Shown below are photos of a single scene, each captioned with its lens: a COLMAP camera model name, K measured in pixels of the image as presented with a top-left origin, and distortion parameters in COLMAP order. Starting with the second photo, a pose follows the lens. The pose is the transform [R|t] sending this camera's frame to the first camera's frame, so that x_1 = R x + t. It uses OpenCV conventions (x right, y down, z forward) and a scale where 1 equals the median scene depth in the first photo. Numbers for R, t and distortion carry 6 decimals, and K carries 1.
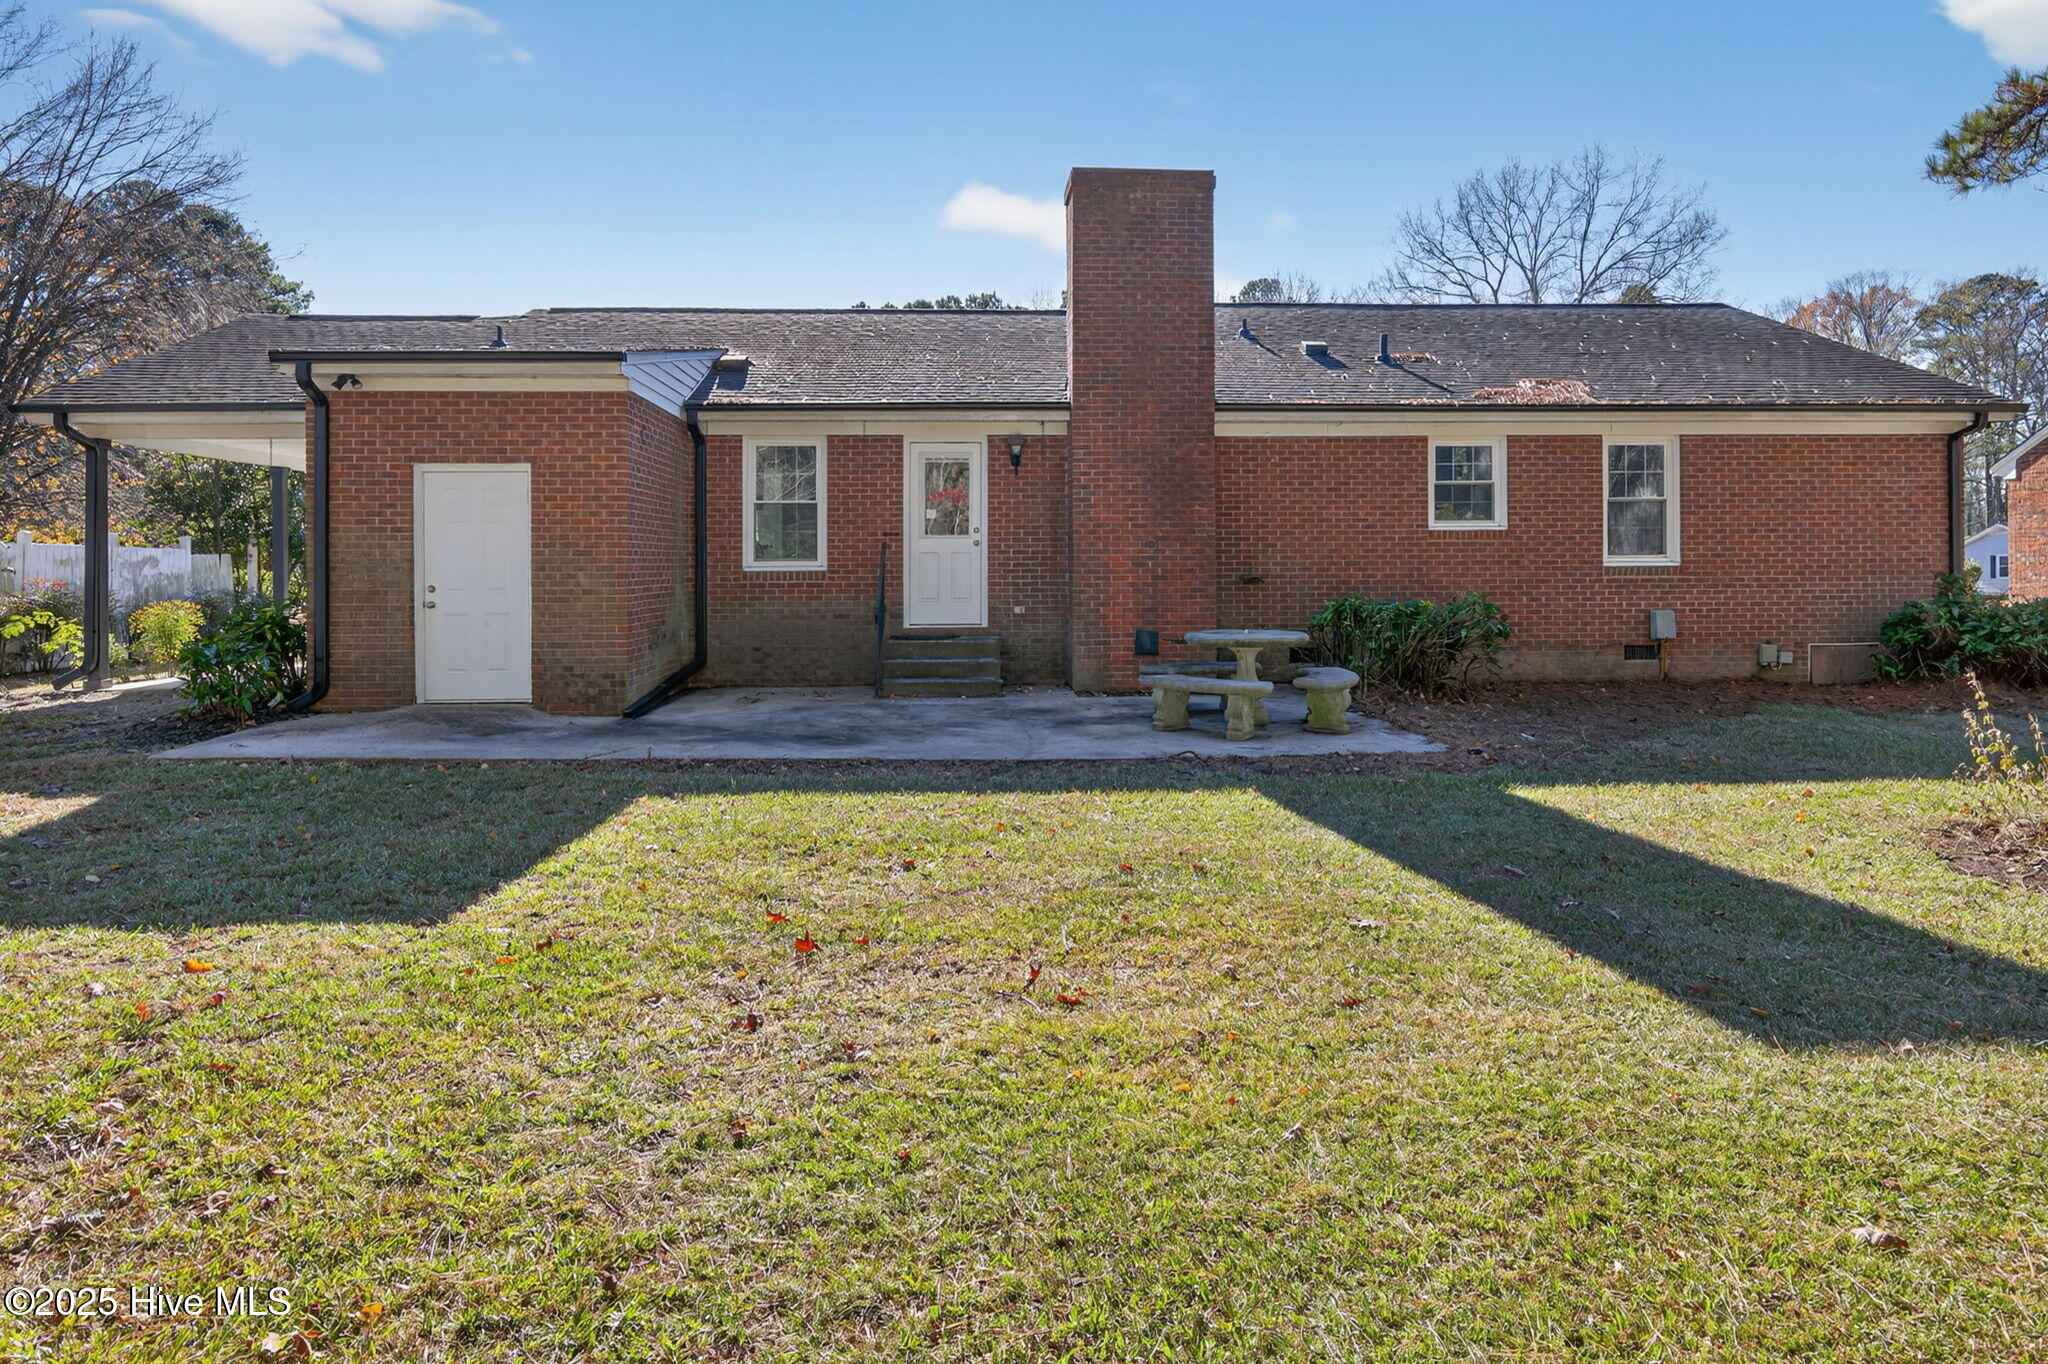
lens RADIAL K [[1215.7, 0, 1016.1], [0, 1215.7, 568.4], [0, 0, 1]] dist [0.001067, -0.000196]
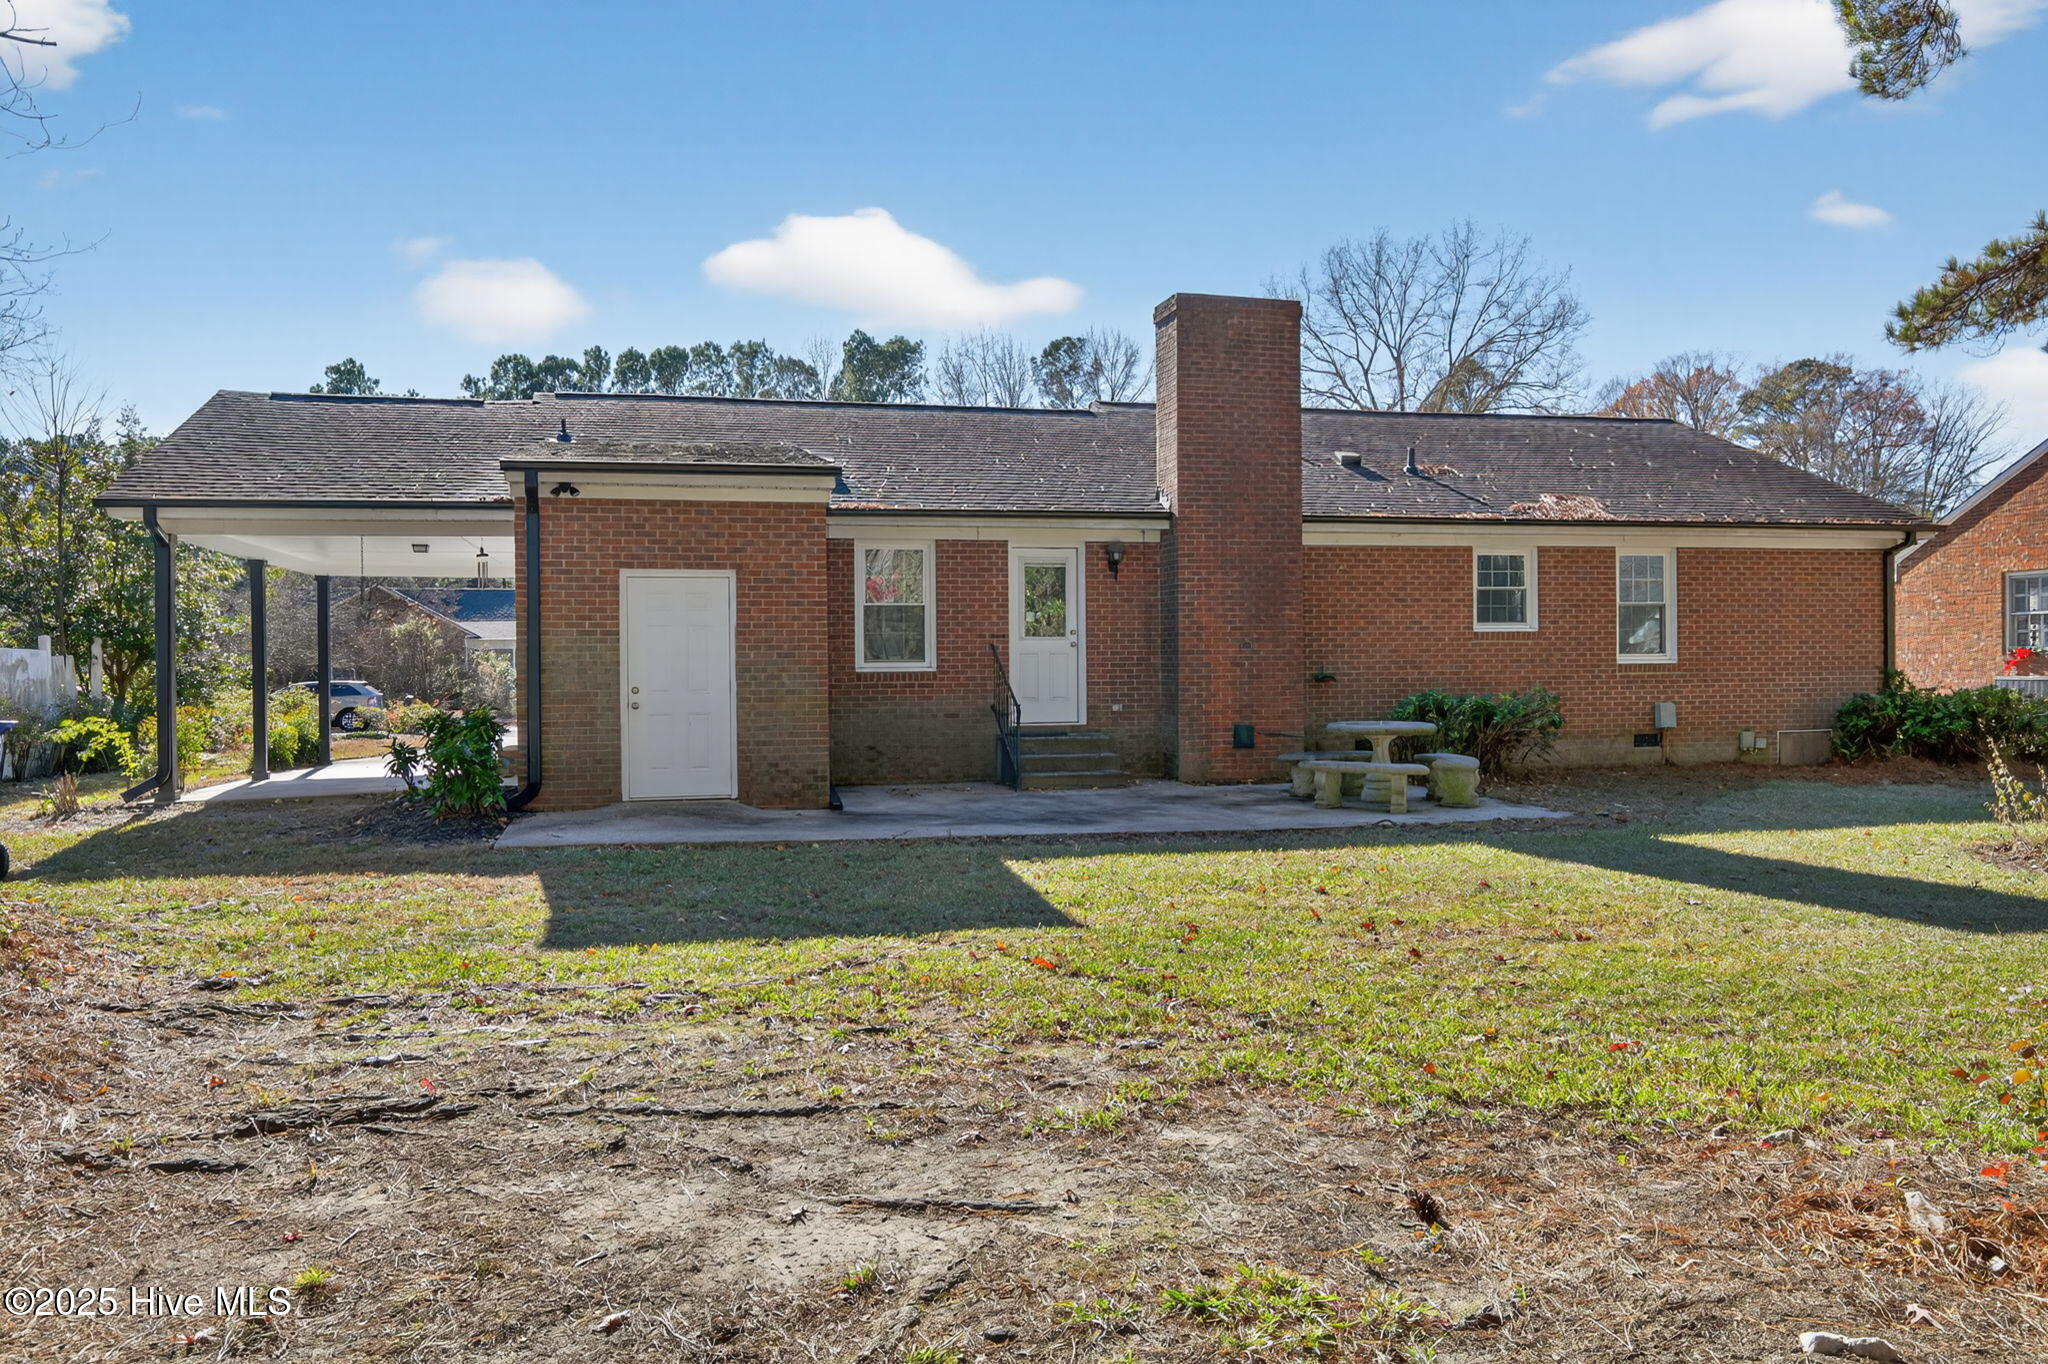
lens RADIAL K [[1459.0, 0, 1020.2], [0, 1459.0, 672.1], [0, 0, 1]] dist [0.004050, -0.004720]
pose [[0.982460, -0.004897, 0.186407, -0.318286], [0.004450, 0.999986, 0.002813, -0.000552], [-0.186418, -0.001934, 0.982469, -0.227424]]
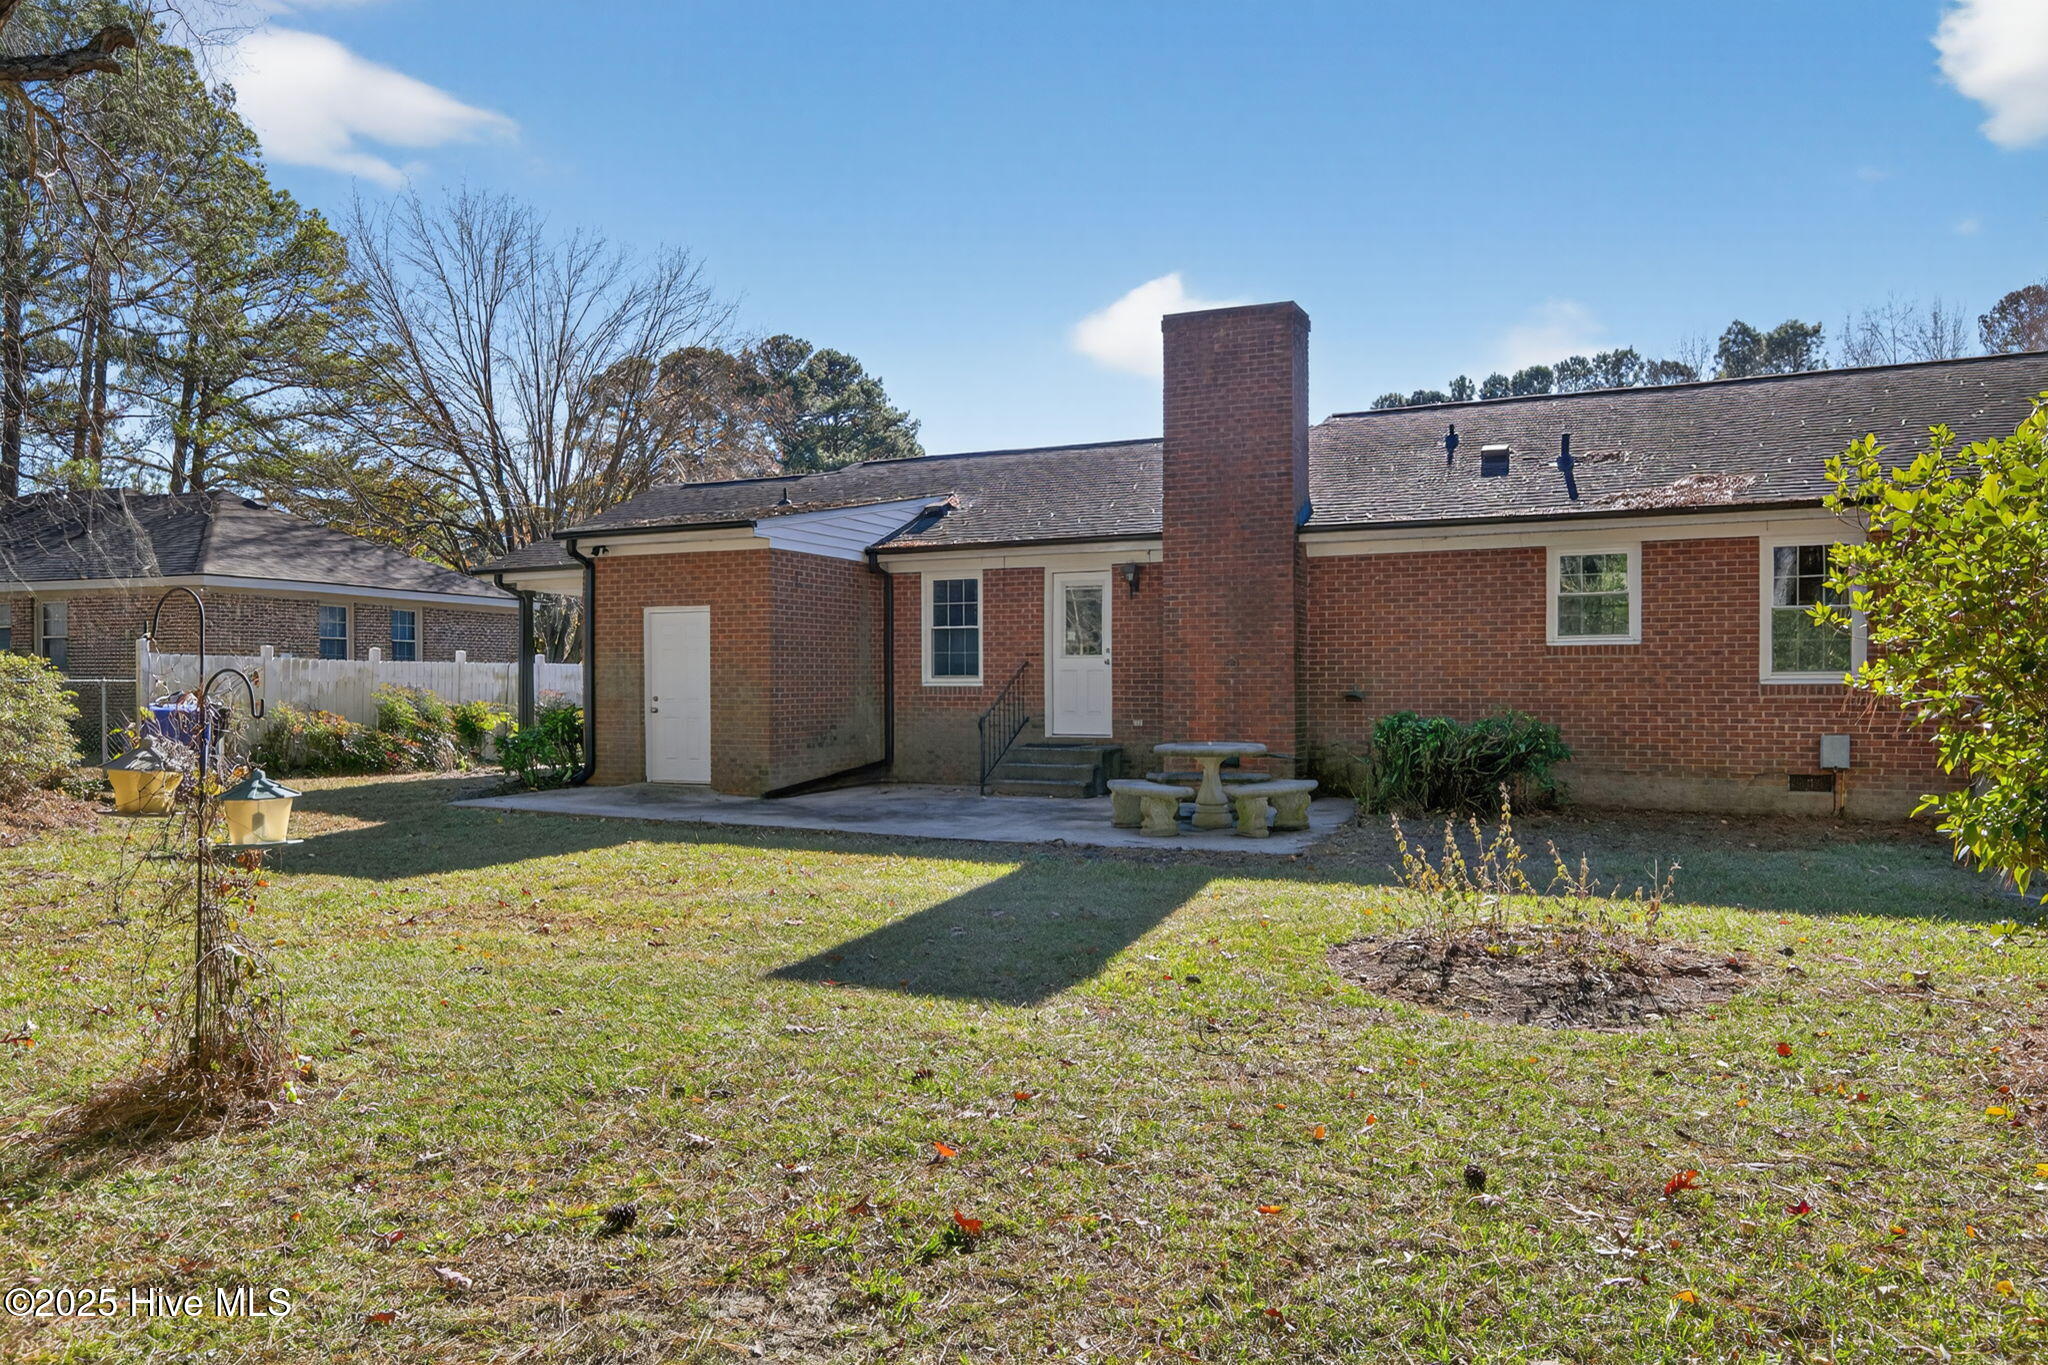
lens RADIAL K [[1370.3, 0, 1025.0], [0, 1370.3, 689.4], [0, 0, 1]] dist [0.020039, 0.004842]
pose [[0.886806, 0.004364, -0.462122, 0.487222], [-0.002028, 0.999983, 0.005551, -0.002570], [0.462138, -0.003986, 0.886799, -0.140907]]
